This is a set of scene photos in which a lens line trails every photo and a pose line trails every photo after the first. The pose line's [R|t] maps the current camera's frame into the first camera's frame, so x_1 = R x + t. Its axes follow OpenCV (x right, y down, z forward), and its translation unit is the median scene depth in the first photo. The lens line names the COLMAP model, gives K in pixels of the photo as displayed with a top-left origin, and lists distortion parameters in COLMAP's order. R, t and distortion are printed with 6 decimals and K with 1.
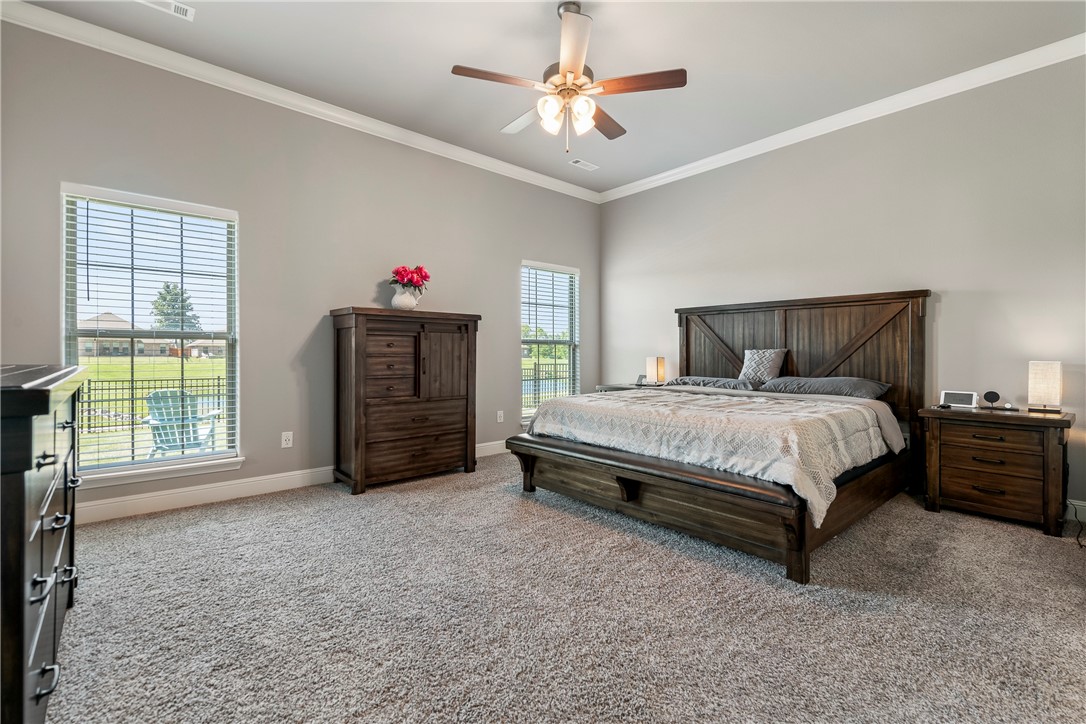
lens RADIAL K [[487.0, 0, 545.9], [0, 487.0, 352.1], [0, 0, 1]] dist [0.004677, -0.003921]
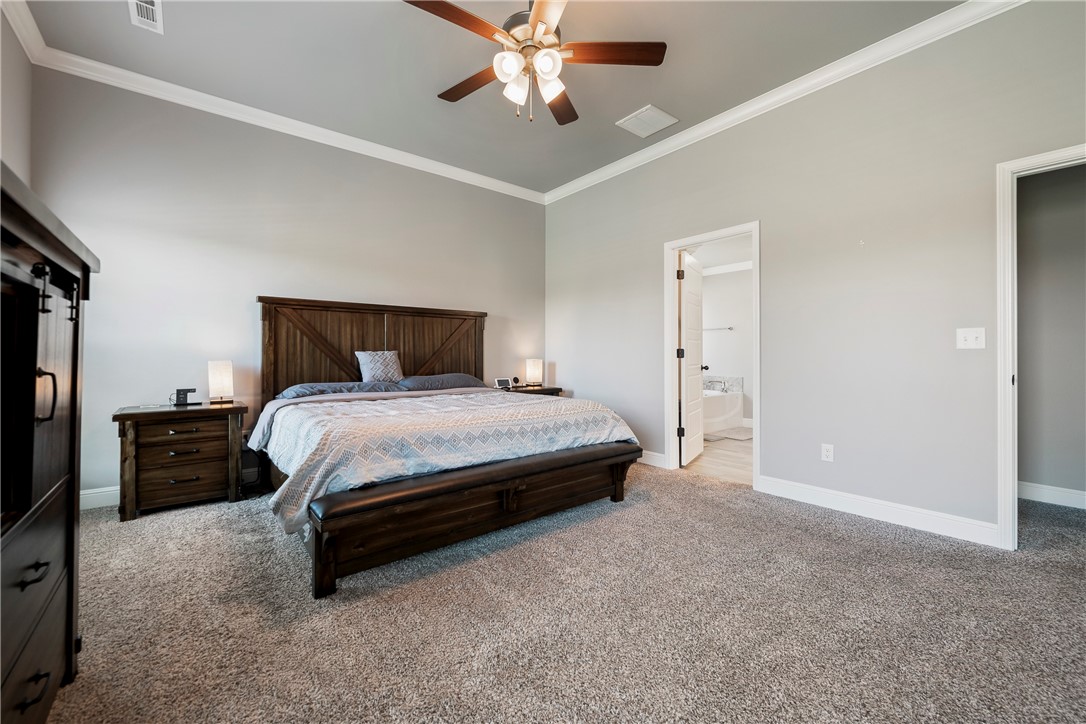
lens RADIAL K [[448.2, 0, 552.3], [0, 448.2, 358.9], [0, 0, 1]] dist [-0.002886, 0.000069]
pose [[0.024069, -0.009922, 0.999661, -0.461340], [0.001422, 0.999950, 0.009890, 0.001796], [-0.999709, 0.001183, 0.024082, 0.596916]]
